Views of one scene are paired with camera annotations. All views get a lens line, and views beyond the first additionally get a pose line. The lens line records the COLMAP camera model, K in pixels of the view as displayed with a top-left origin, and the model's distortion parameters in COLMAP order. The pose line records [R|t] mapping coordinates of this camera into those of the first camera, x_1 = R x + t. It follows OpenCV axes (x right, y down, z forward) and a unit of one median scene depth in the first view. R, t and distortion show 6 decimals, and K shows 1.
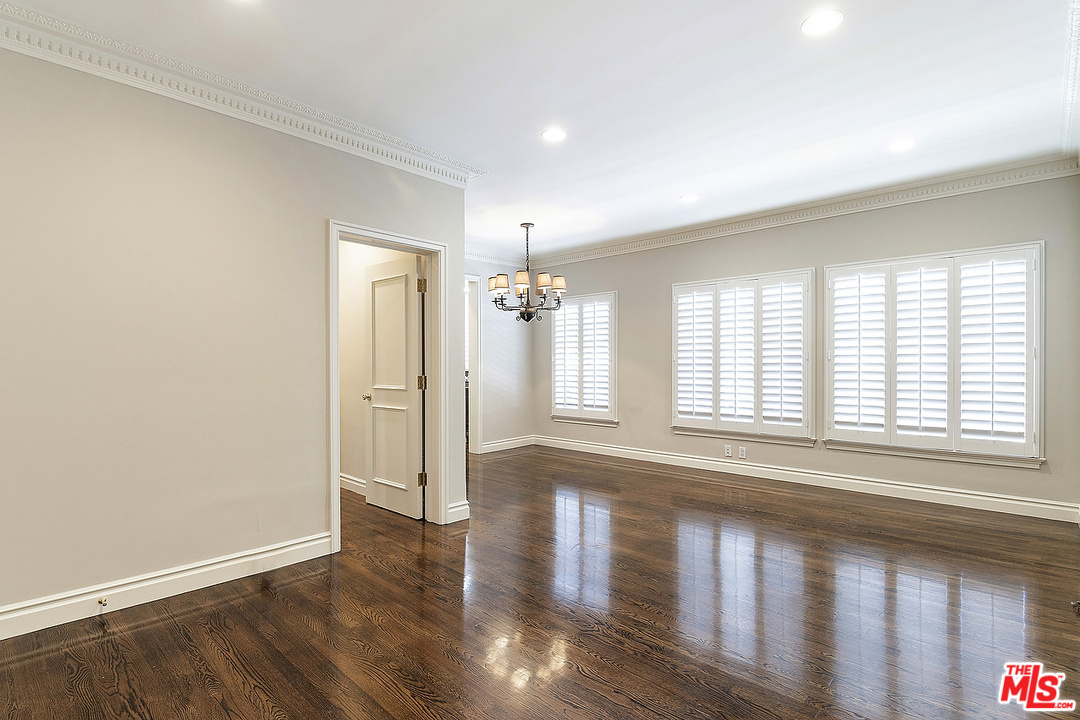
lens RADIAL K [[532.1, 0, 533.2], [0, 532.1, 366.4], [0, 0, 1]] dist [0.011056, -0.007170]
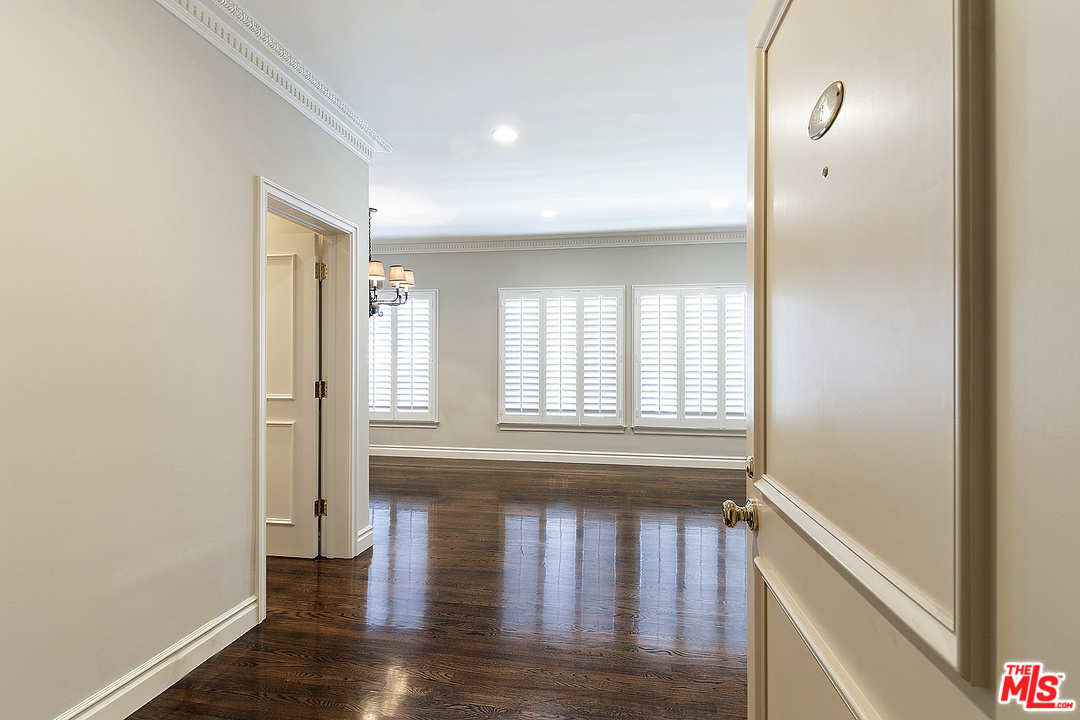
lens RADIAL K [[532.1, 0, 535.6], [0, 532.1, 356.6], [0, 0, 1]] dist [0.011056, -0.007170]
pose [[0.828461, 0.007949, 0.559990, -0.303413], [-0.003114, 0.999949, -0.009587, -0.010484], [-0.560038, 0.006198, 0.828444, 0.103665]]
